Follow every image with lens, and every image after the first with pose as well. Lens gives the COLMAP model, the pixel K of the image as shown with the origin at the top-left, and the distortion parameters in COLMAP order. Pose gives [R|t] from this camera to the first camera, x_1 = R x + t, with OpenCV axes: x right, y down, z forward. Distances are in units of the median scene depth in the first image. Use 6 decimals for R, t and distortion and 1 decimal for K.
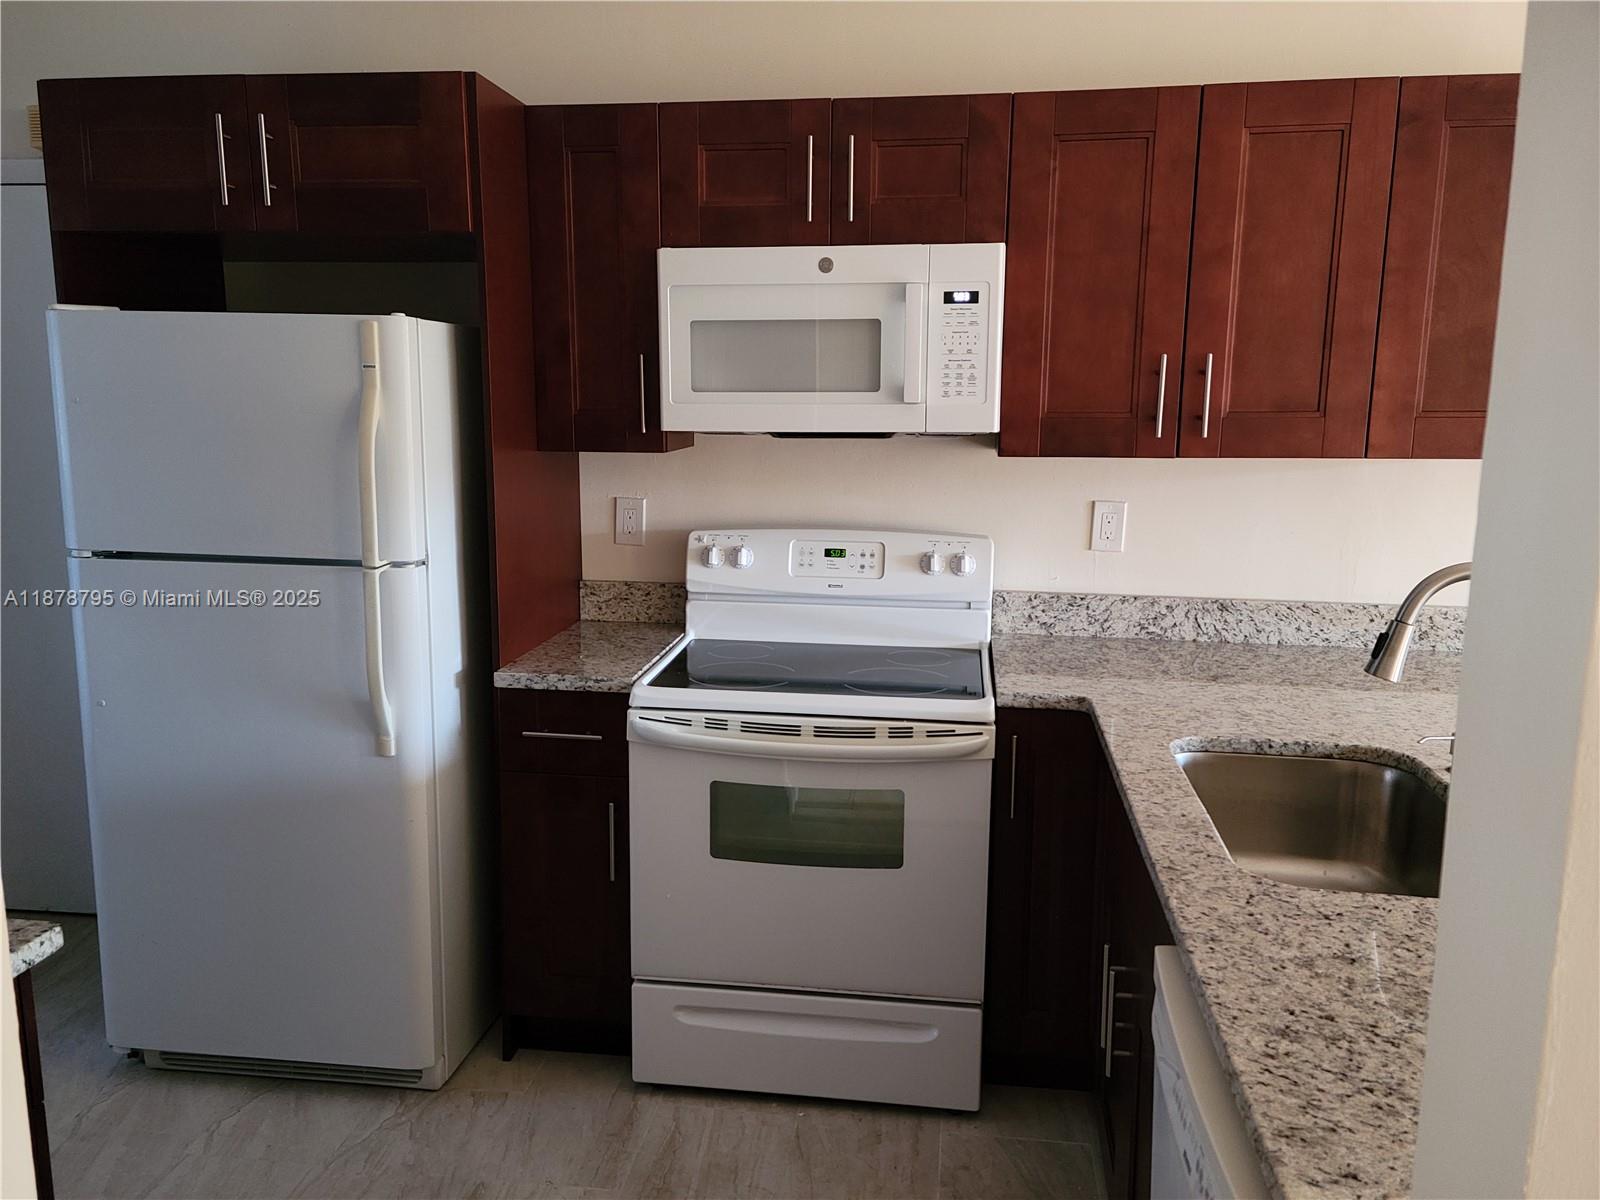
lens RADIAL K [[1261.9, 0, 781.9], [0, 1261.9, 595.4], [0, 0, 1]] dist [0.120414, -0.143087]
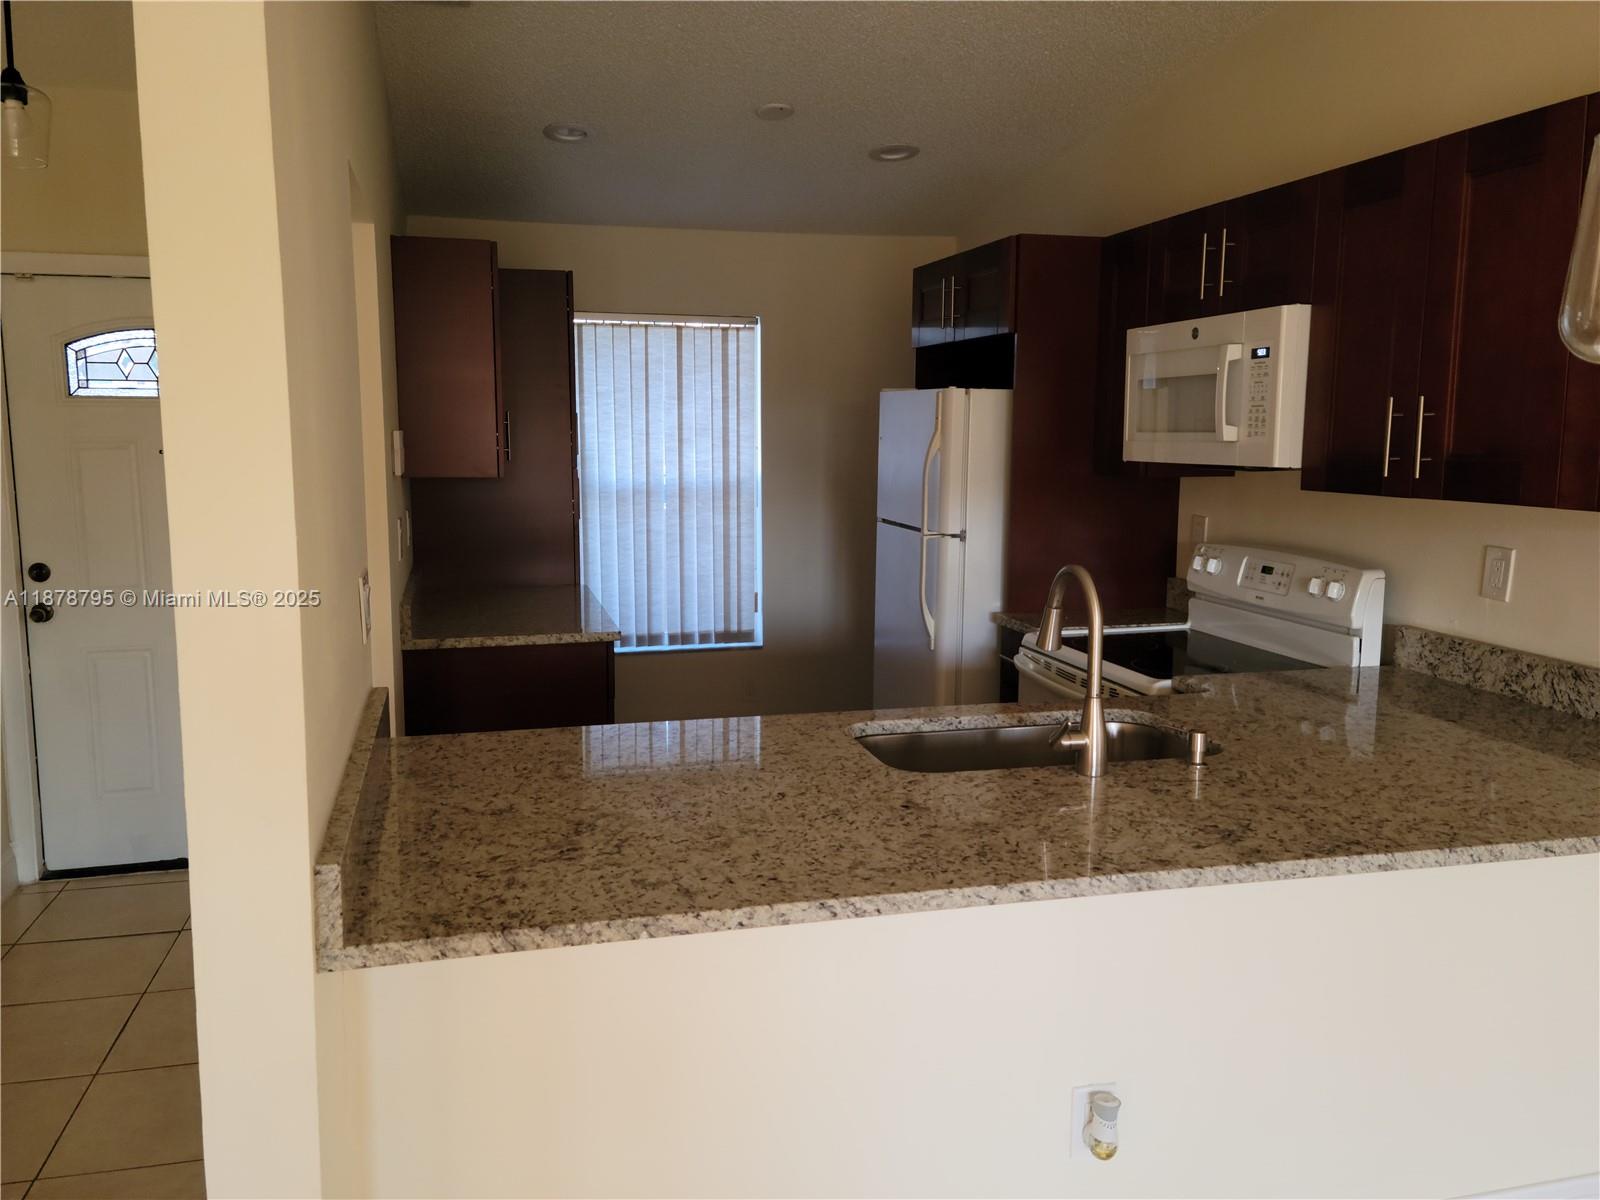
lens RADIAL K [[1302.4, 0, 800.0], [0, 1302.4, 600.0], [0, 0, 1]] dist [0.076926, 0.005801]
pose [[0.369304, 0.121472, -0.921336, 0.991725], [-0.154314, 0.985672, 0.068099, -0.022162], [0.916407, 0.117026, 0.382757, 0.144369]]
